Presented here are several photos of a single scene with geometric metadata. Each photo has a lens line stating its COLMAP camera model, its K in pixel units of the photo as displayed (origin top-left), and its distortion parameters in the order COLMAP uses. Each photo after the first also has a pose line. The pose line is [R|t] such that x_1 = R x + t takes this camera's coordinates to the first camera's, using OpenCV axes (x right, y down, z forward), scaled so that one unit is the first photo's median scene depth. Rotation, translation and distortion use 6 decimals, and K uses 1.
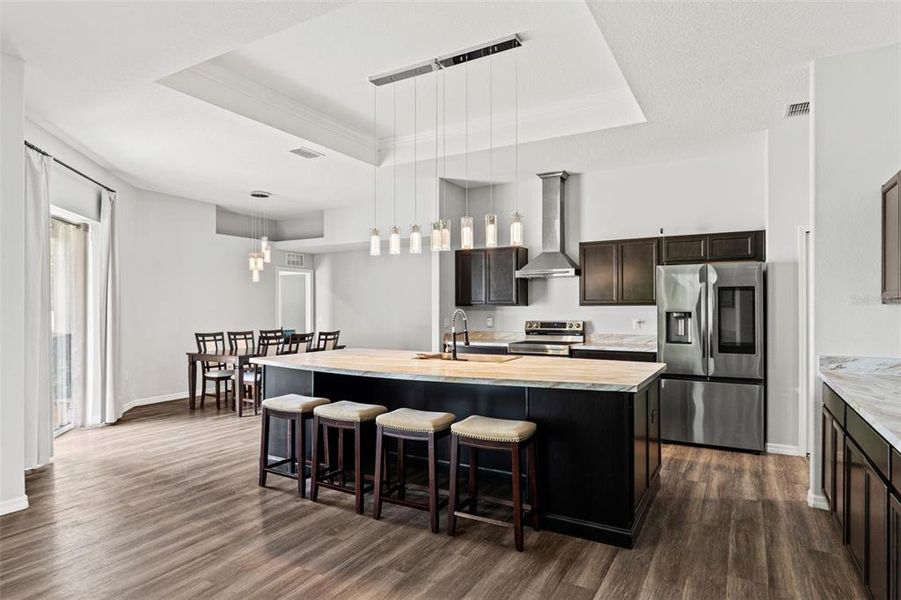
lens RADIAL K [[509.2, 0, 450.3], [0, 509.2, 311.9], [0, 0, 1]] dist [0.002770, -0.000123]
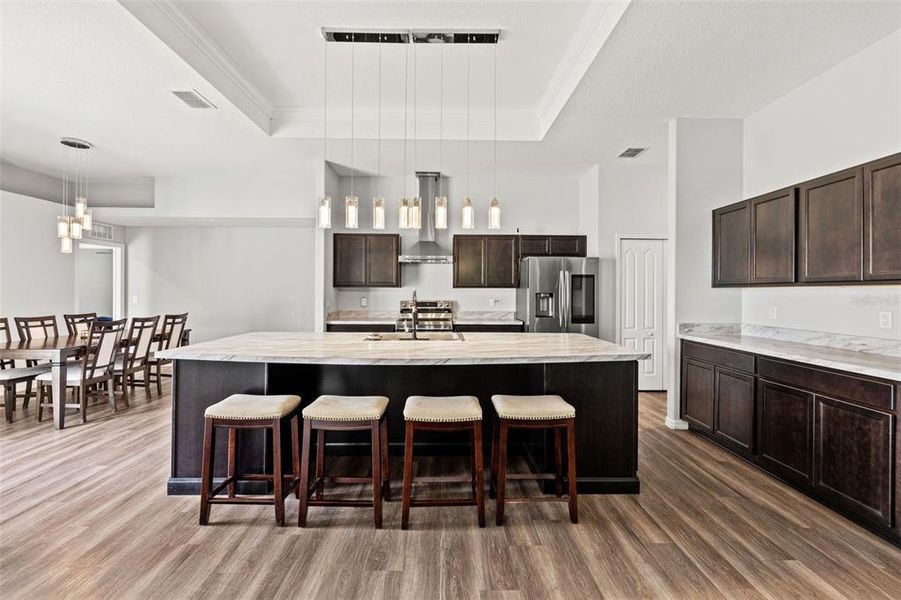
lens RADIAL K [[400.5, 0, 452.5], [0, 400.5, 293.9], [0, 0, 1]] dist [-0.003934, -0.000266]
pose [[0.858812, 0.004187, 0.512273, -0.232982], [-0.003107, 0.999991, -0.002963, 0.005032], [-0.512281, 0.000953, 0.858818, 0.205766]]
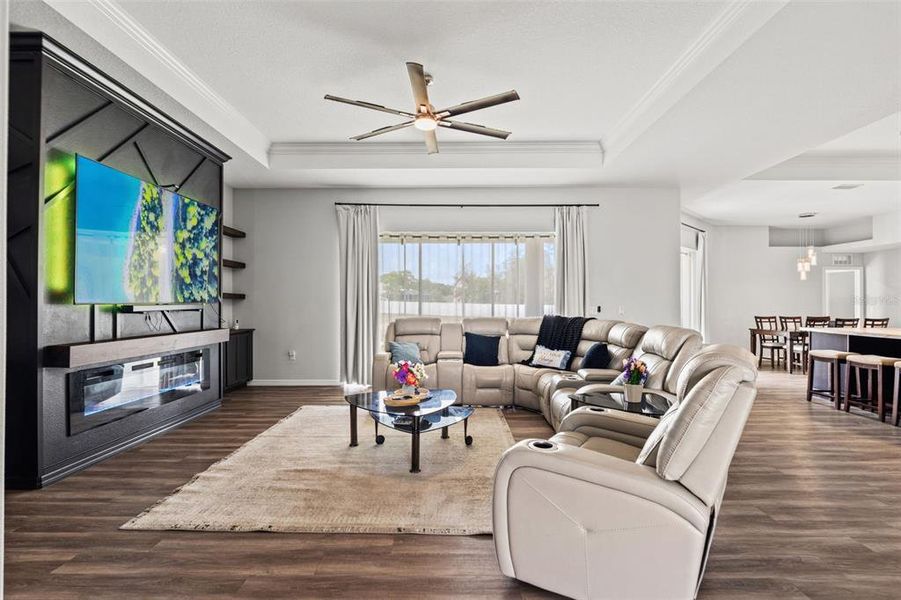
lens RADIAL K [[431.8, 0, 448.4], [0, 431.8, 298.8], [0, 0, 1]] dist [-0.008406, 0.000713]
pose [[0.493605, -0.008373, -0.869646, 0.184746], [-0.010759, 0.999818, -0.015732, 0.024403], [0.869620, 0.017122, 0.493426, -0.488896]]
